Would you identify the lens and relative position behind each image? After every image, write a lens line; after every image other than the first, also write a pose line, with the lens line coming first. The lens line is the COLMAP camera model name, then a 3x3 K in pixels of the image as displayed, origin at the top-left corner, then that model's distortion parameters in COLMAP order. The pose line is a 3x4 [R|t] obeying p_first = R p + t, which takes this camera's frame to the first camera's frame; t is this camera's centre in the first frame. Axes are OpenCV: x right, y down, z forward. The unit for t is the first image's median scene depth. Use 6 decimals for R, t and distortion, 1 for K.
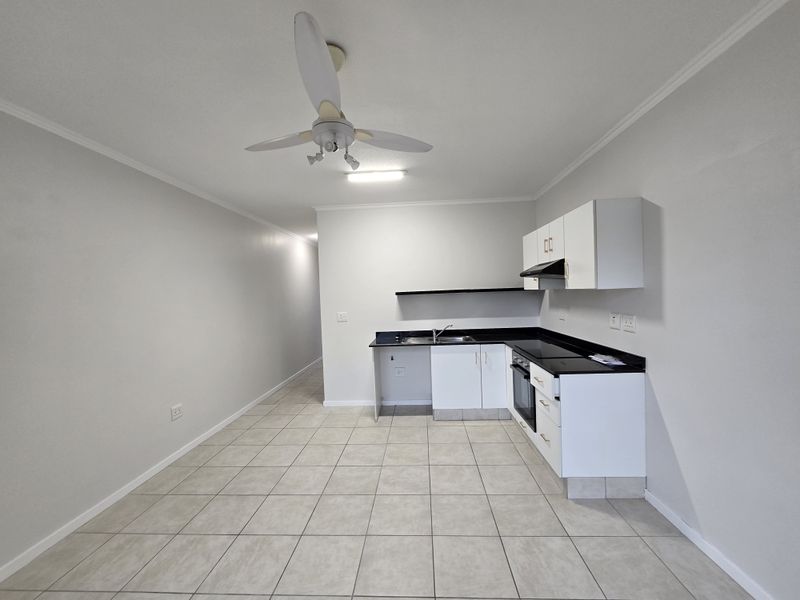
lens RADIAL K [[326.5, 0, 400.0], [0, 326.5, 300.0], [0, 0, 1]] dist [-0.000458, 0.000263]
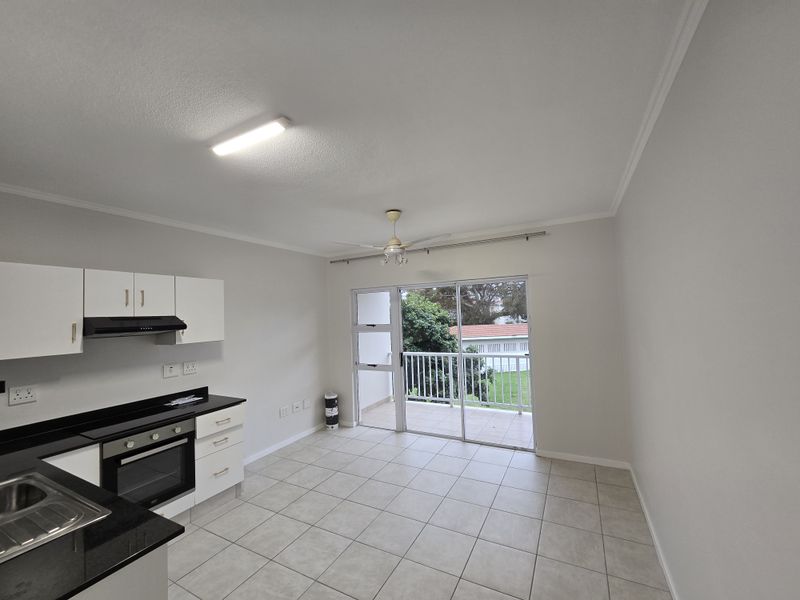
lens RADIAL K [[325.4, 0, 399.7], [0, 325.4, 300.9], [0, 0, 1]] dist [0.000351, -0.000105]
pose [[-0.904445, 0.087124, 0.417599, -0.708327], [0.078126, 0.996195, -0.038628, -0.089269], [-0.419376, -0.002311, -0.907810, 1.919358]]
